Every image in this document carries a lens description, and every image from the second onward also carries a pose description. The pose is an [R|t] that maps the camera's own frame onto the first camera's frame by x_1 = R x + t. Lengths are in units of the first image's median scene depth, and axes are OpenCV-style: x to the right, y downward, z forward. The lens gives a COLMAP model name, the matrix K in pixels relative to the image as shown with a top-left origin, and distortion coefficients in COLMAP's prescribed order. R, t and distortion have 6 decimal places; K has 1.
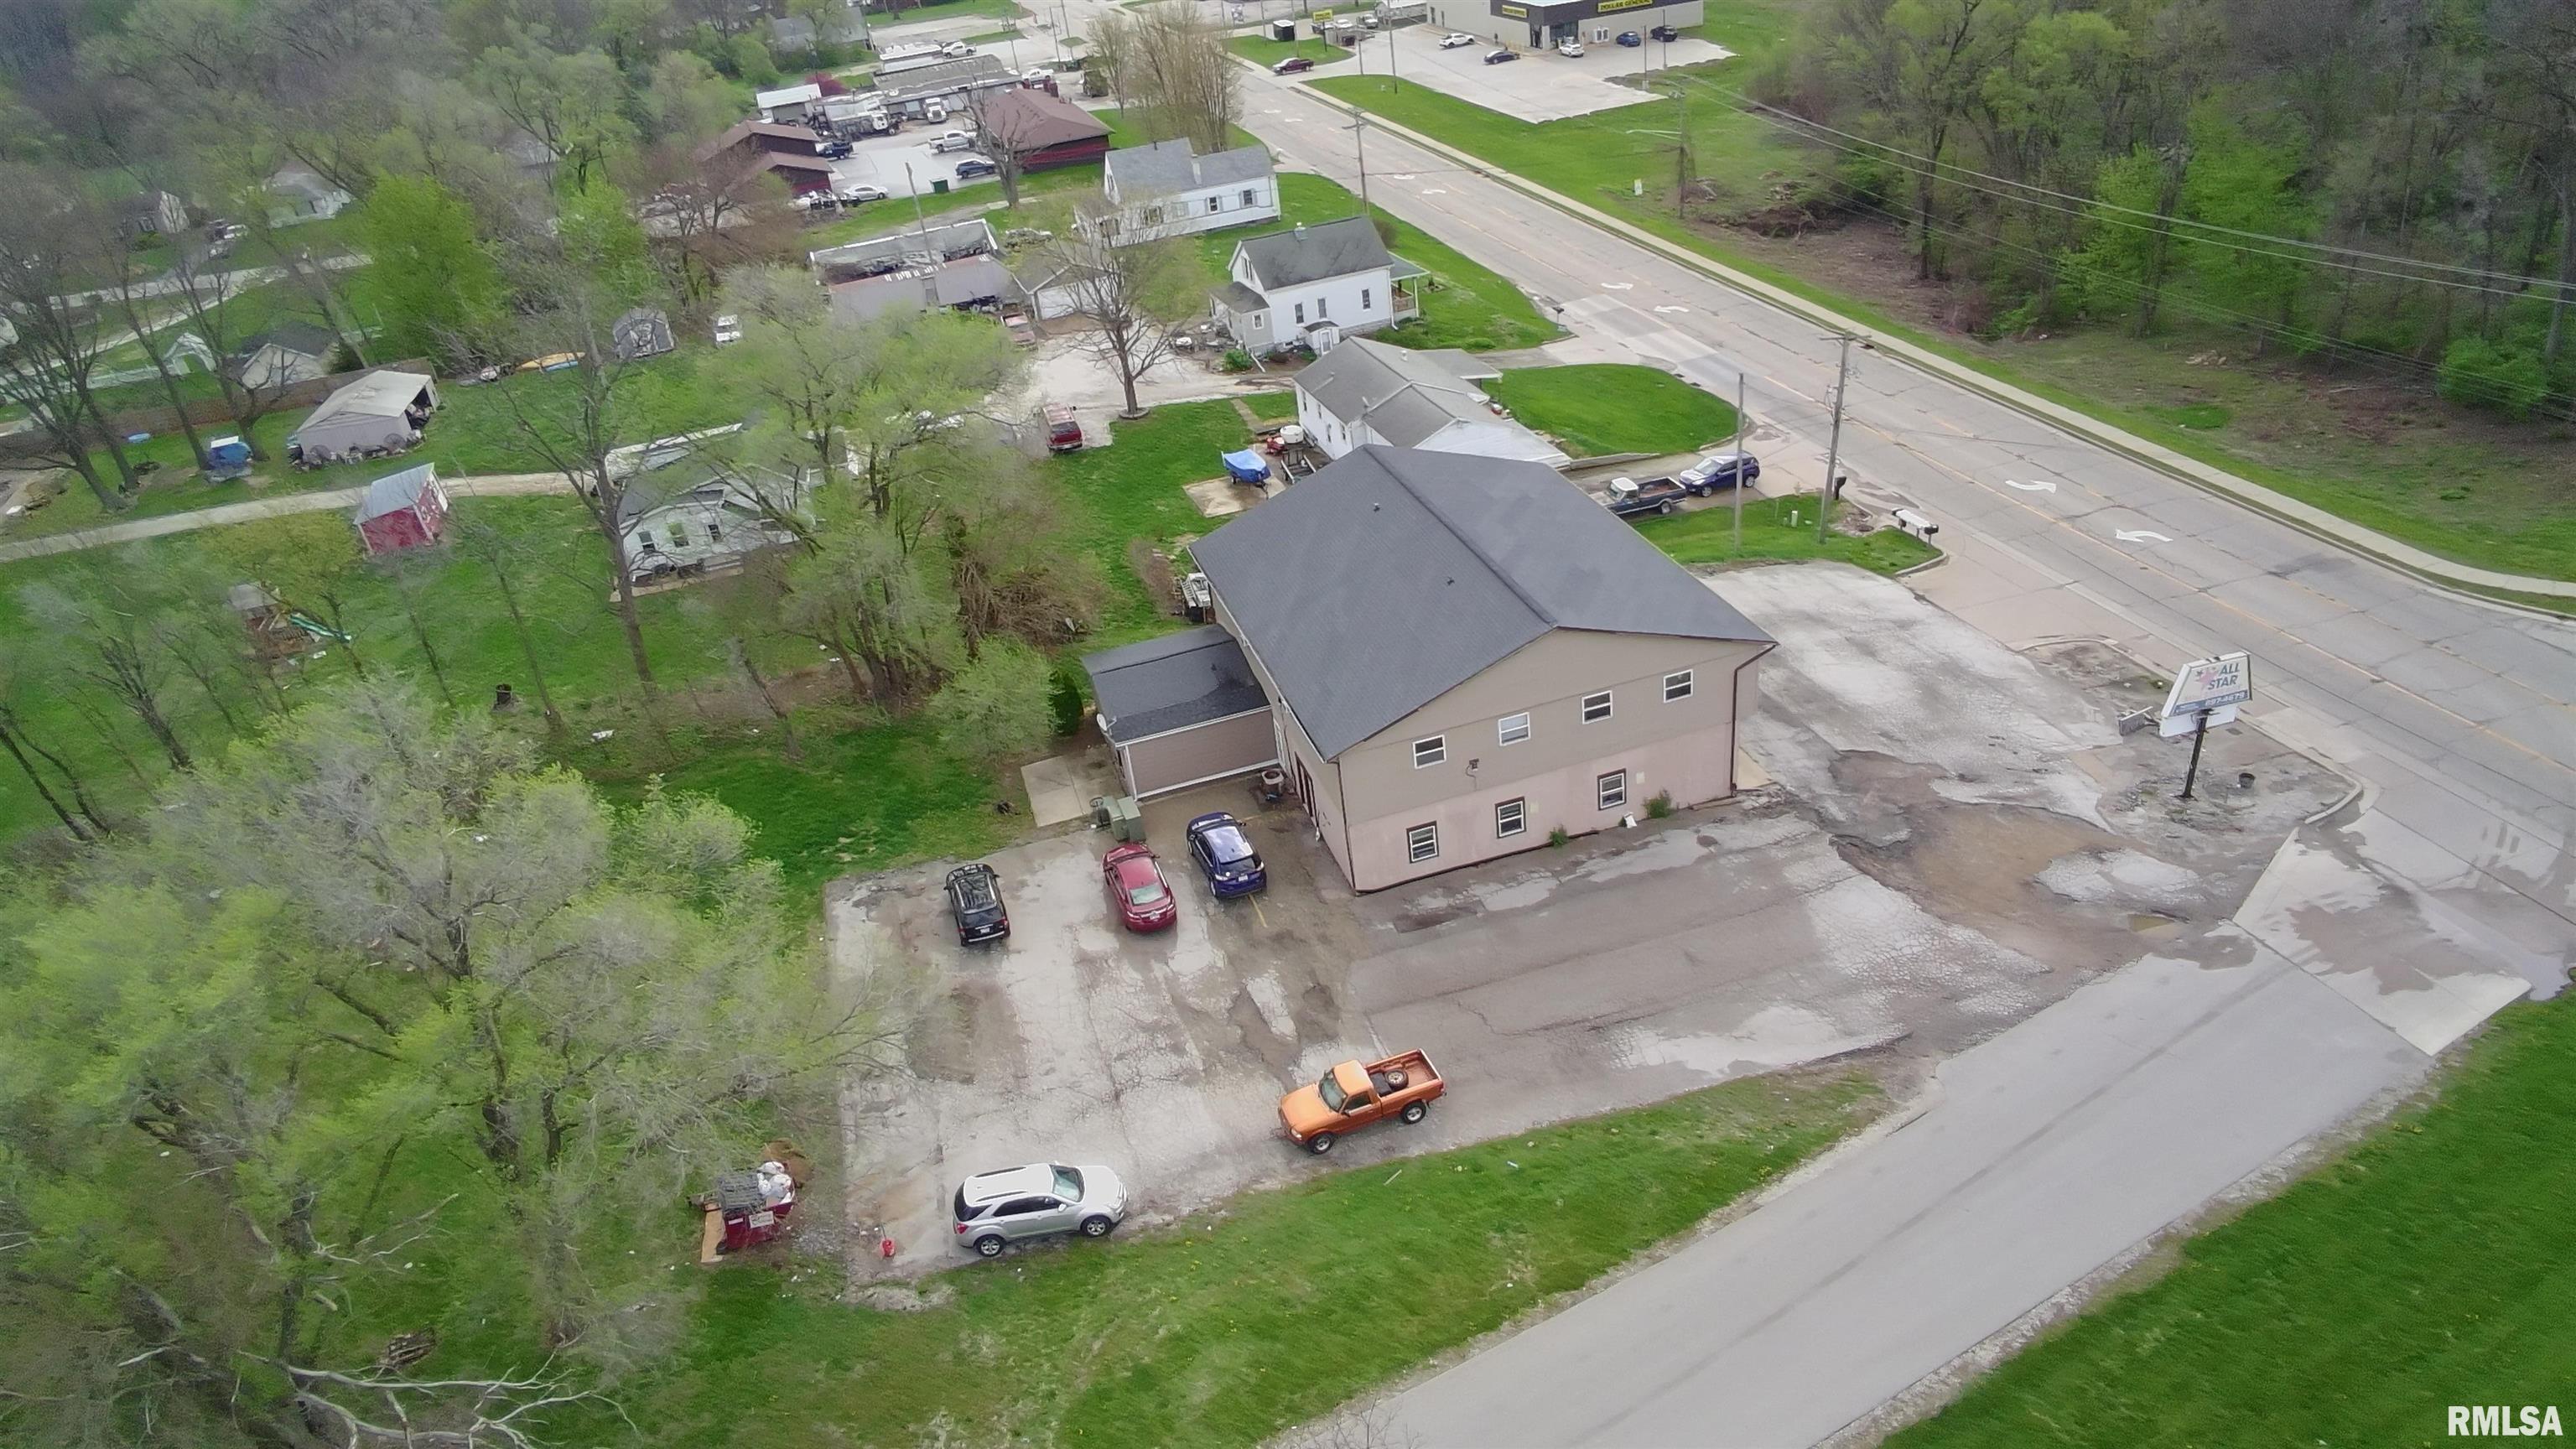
lens RADIAL K [[1595.7, 0, 1281.9], [0, 1595.7, 735.3], [0, 0, 1]] dist [-0.072083, 0.052480]
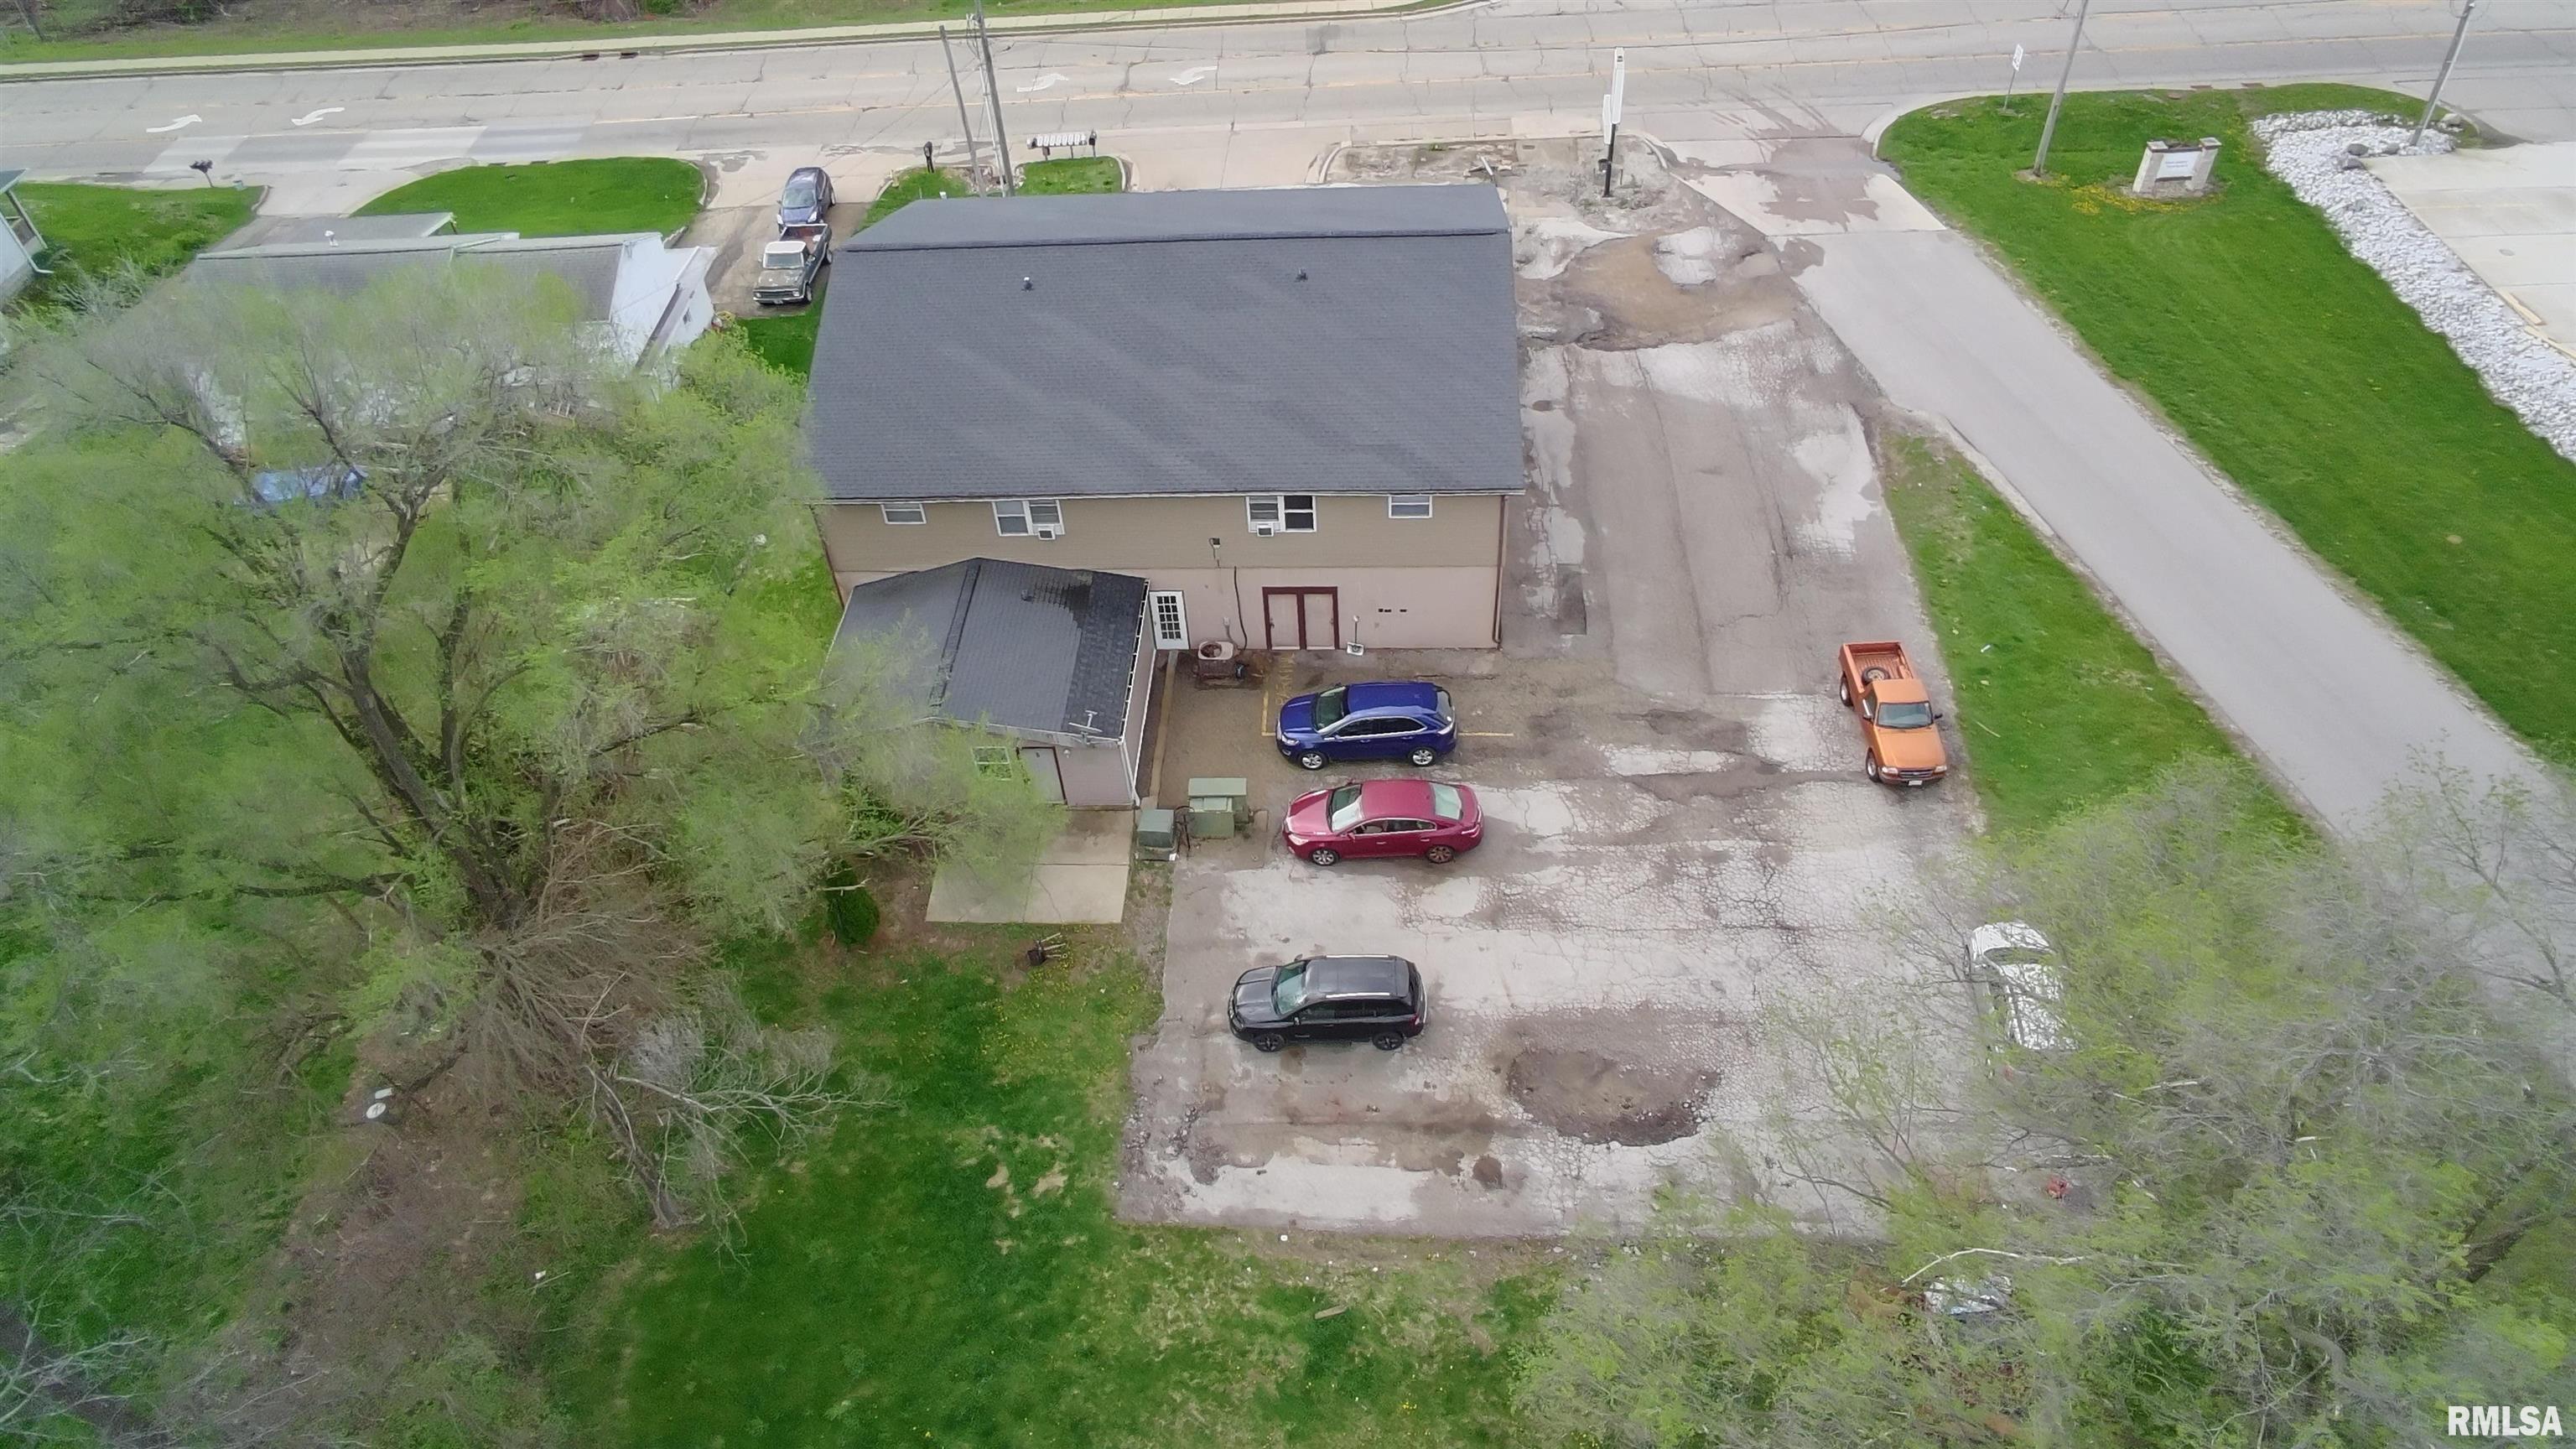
lens RADIAL K [[1595.7, 0, 1281.9], [0, 1595.7, 735.3], [0, 0, 1]] dist [-0.072083, 0.052480]
pose [[0.336502, -0.596603, 0.728581, -0.630193], [0.495767, 0.770035, 0.401573, -0.254324], [-0.800613, 0.226076, 0.554895, 0.673140]]
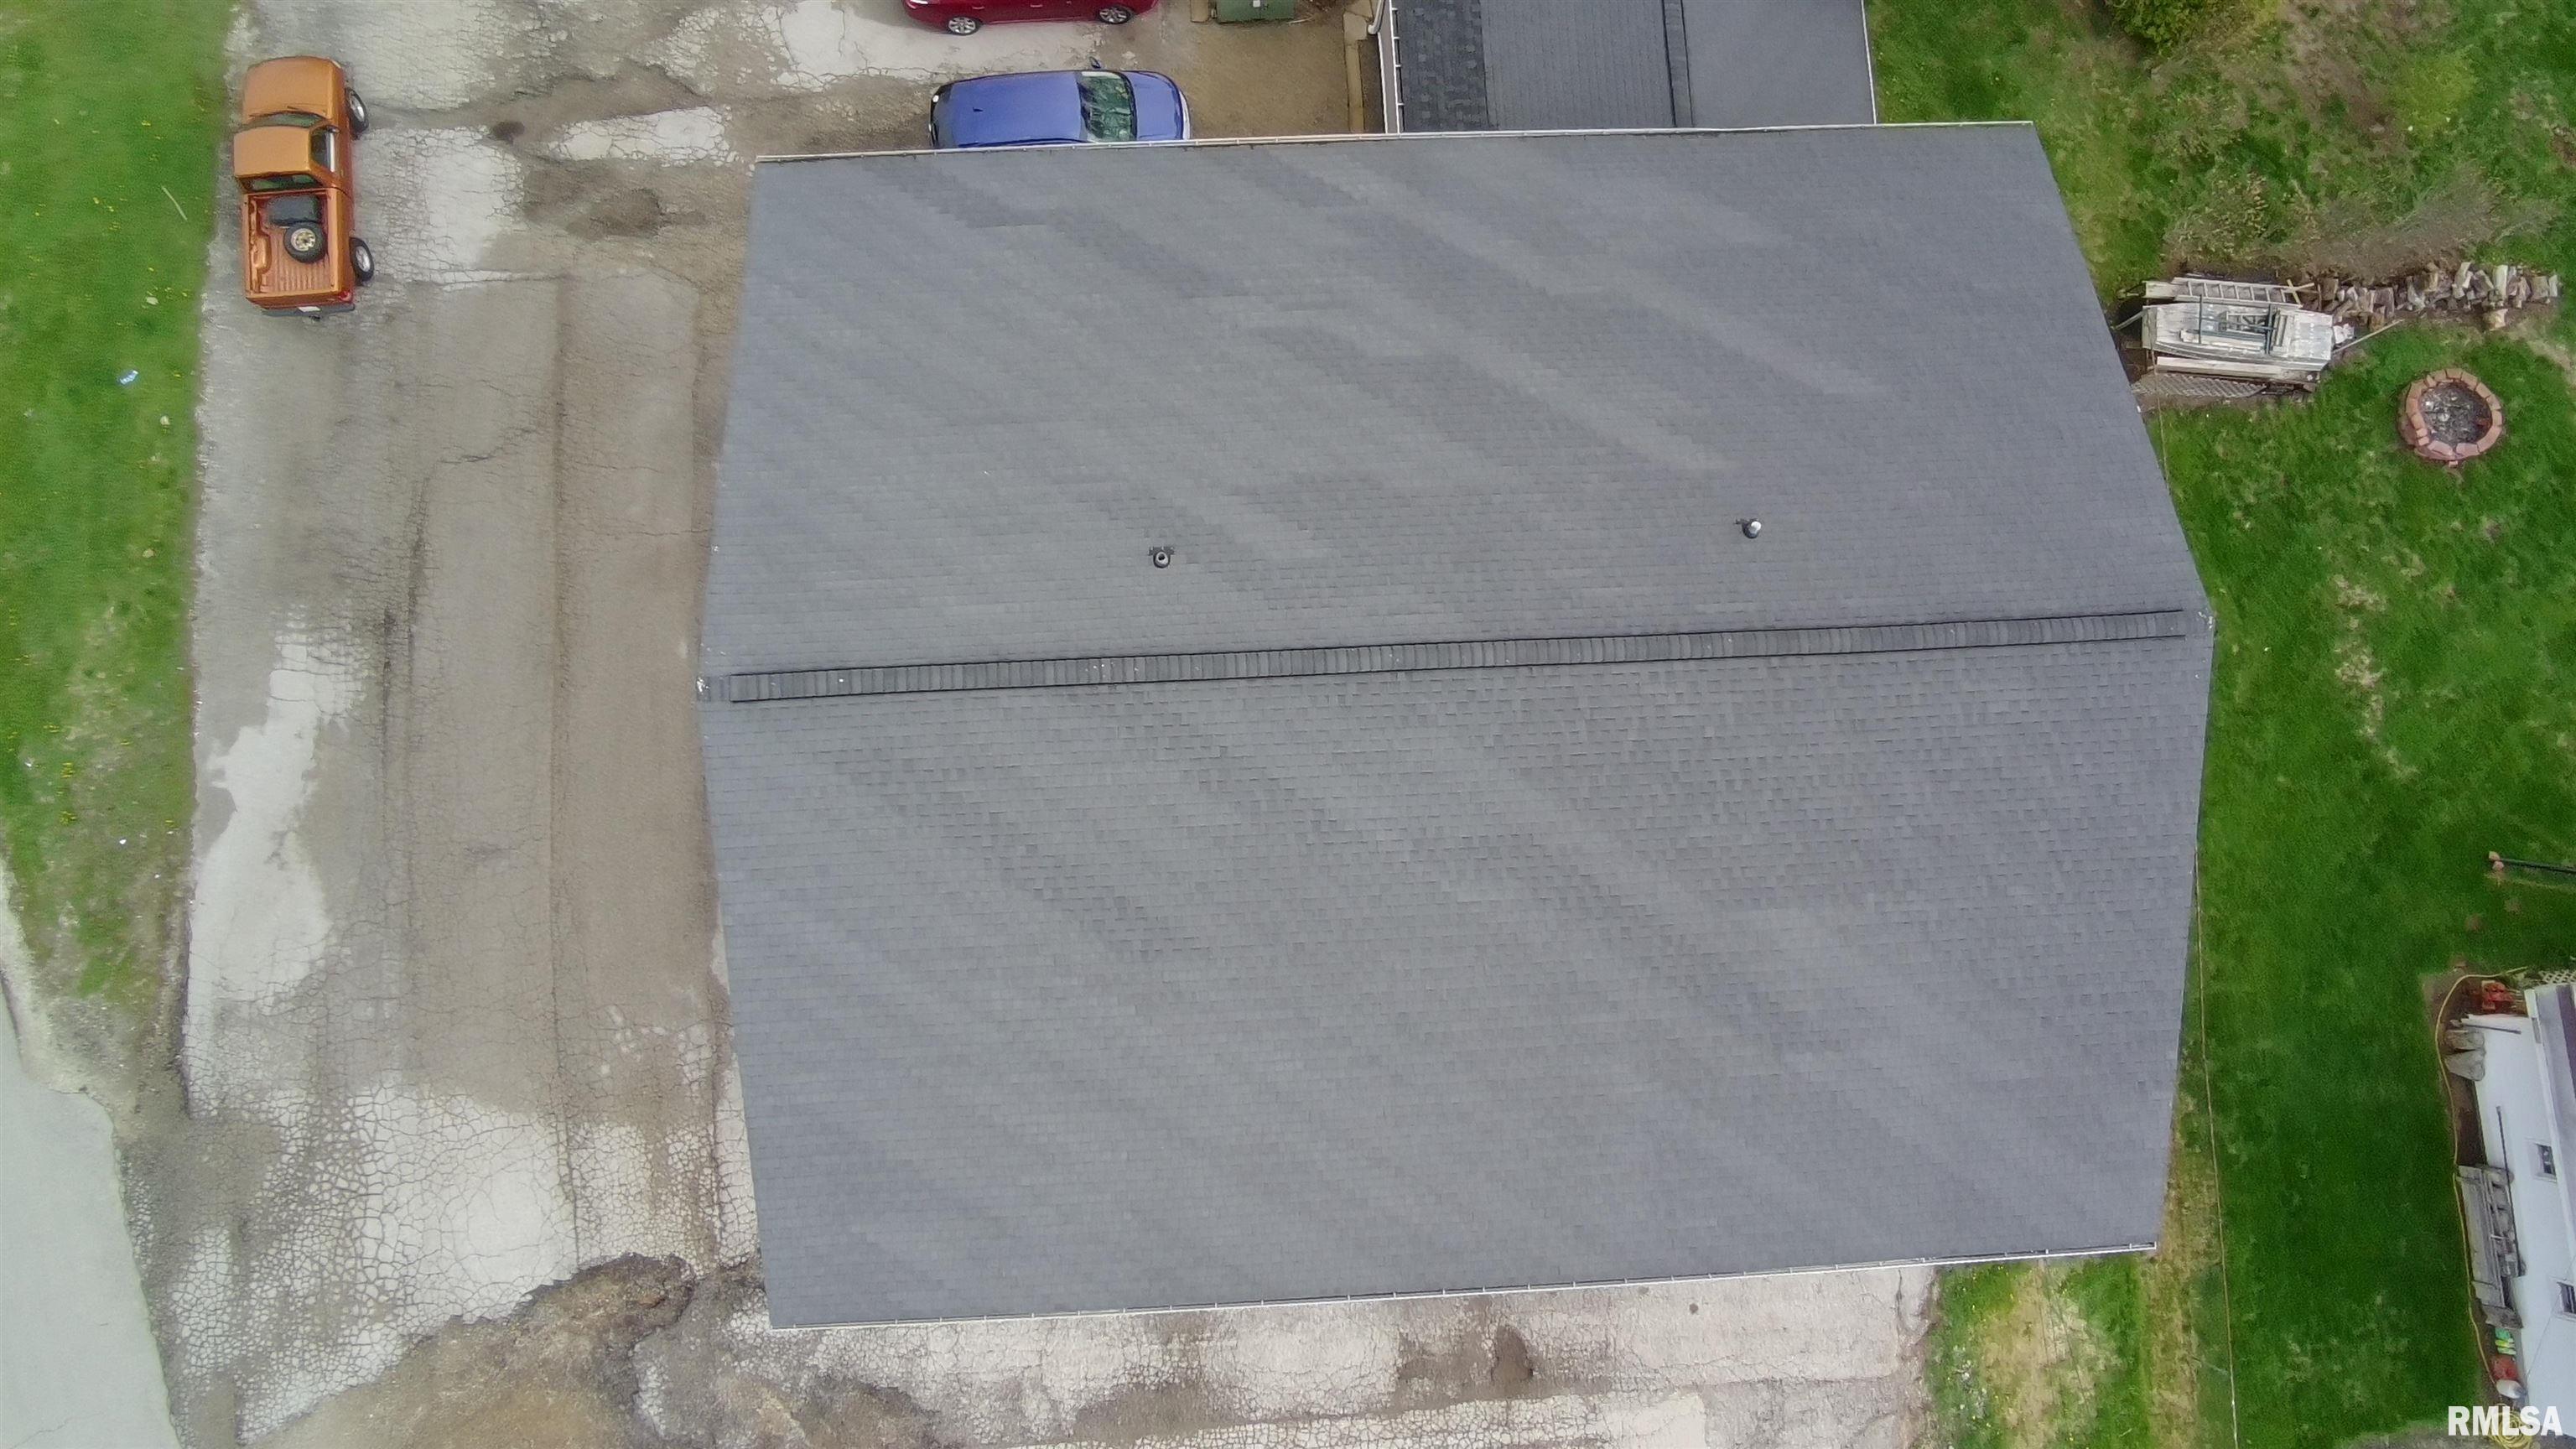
lens RADIAL K [[1573.2, 0, 1290.4], [0, 1573.2, 753.9], [0, 0, 1]] dist [-0.062345, 0.044188]
pose [[-0.238527, 0.971136, -0.000397, 0.150941], [-0.508839, -0.124631, 0.851792, -0.443659], [0.827156, 0.203378, 0.523880, 0.904694]]
